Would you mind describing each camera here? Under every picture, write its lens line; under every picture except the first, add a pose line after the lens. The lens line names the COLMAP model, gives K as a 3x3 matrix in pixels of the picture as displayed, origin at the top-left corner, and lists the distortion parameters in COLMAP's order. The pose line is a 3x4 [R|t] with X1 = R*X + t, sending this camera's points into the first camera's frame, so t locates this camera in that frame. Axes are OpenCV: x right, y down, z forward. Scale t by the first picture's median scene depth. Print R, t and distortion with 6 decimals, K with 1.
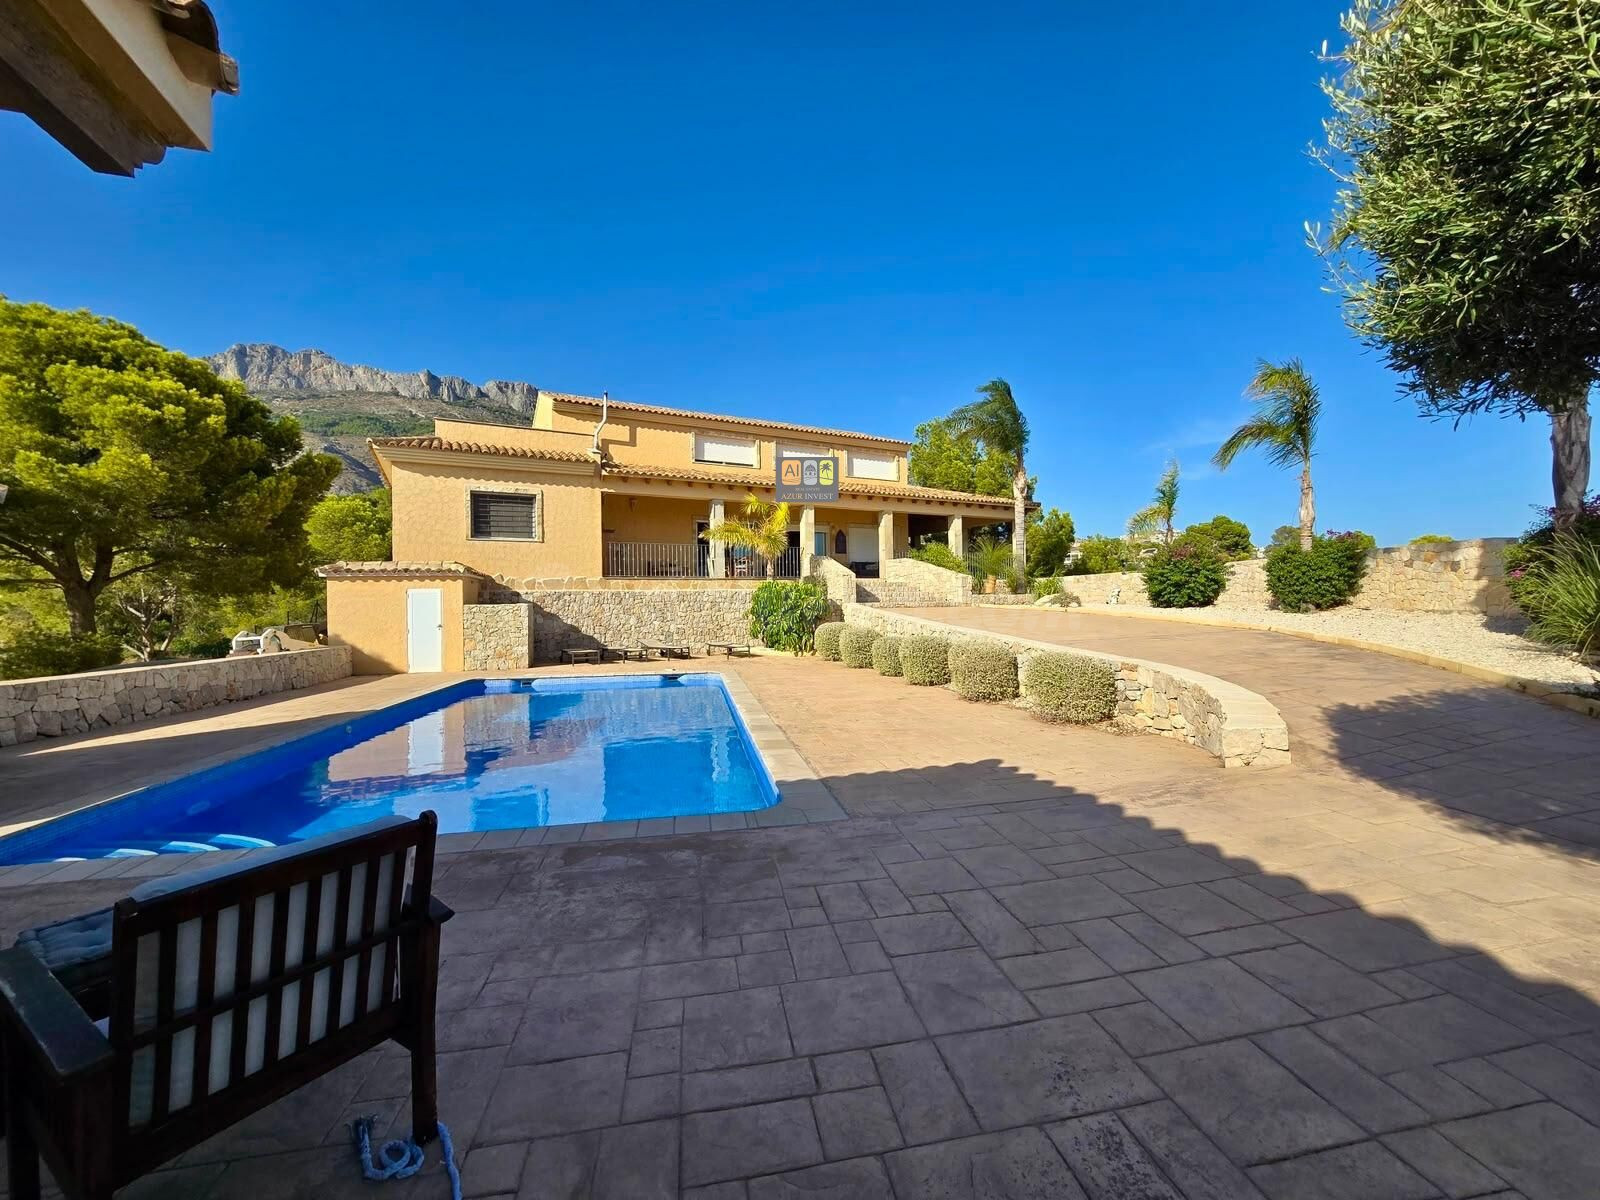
lens RADIAL K [[651.9, 0, 797.3], [0, 651.9, 591.7], [0, 0, 1]] dist [-0.004378, -0.000377]
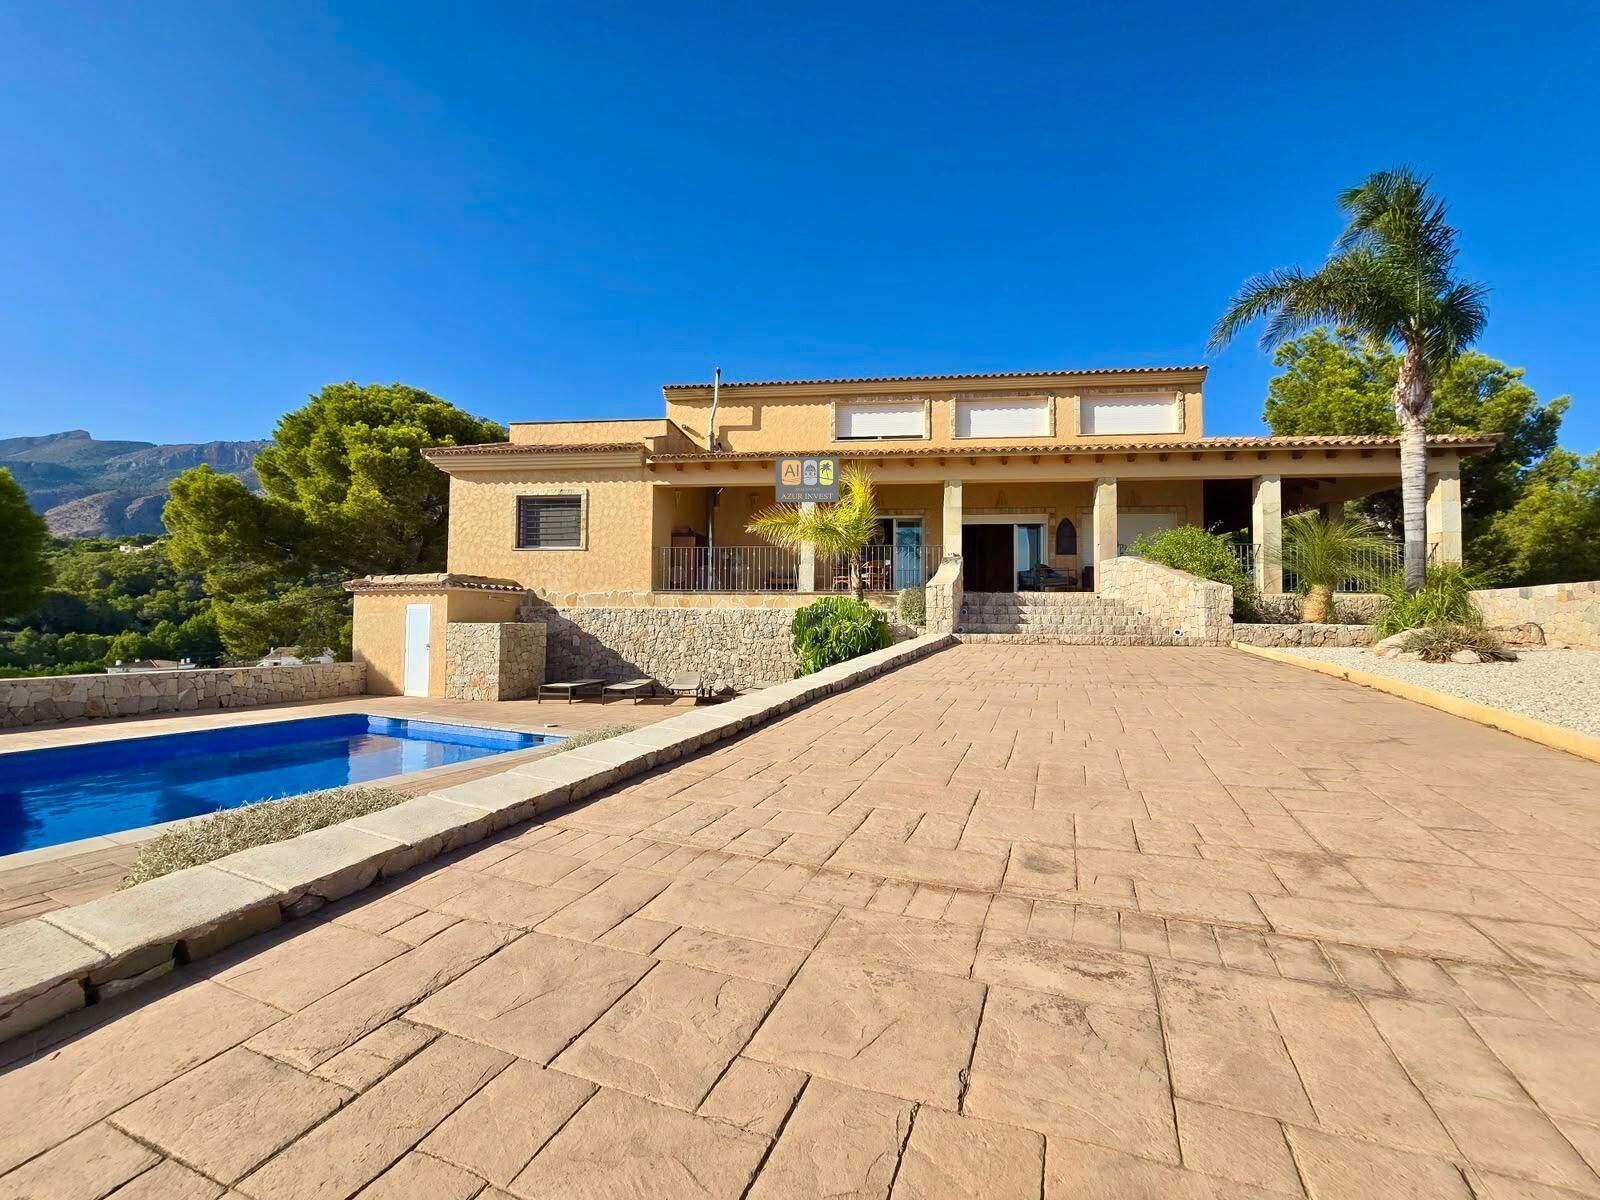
lens RADIAL K [[651.9, 0, 801.4], [0, 651.9, 595.6], [0, 0, 1]] dist [-0.004378, -0.000377]
pose [[0.820668, 0.000026, -0.571405, 0.314916], [-0.010557, 0.999830, -0.015116, -0.006905], [0.571307, 0.018437, 0.820529, 0.451336]]
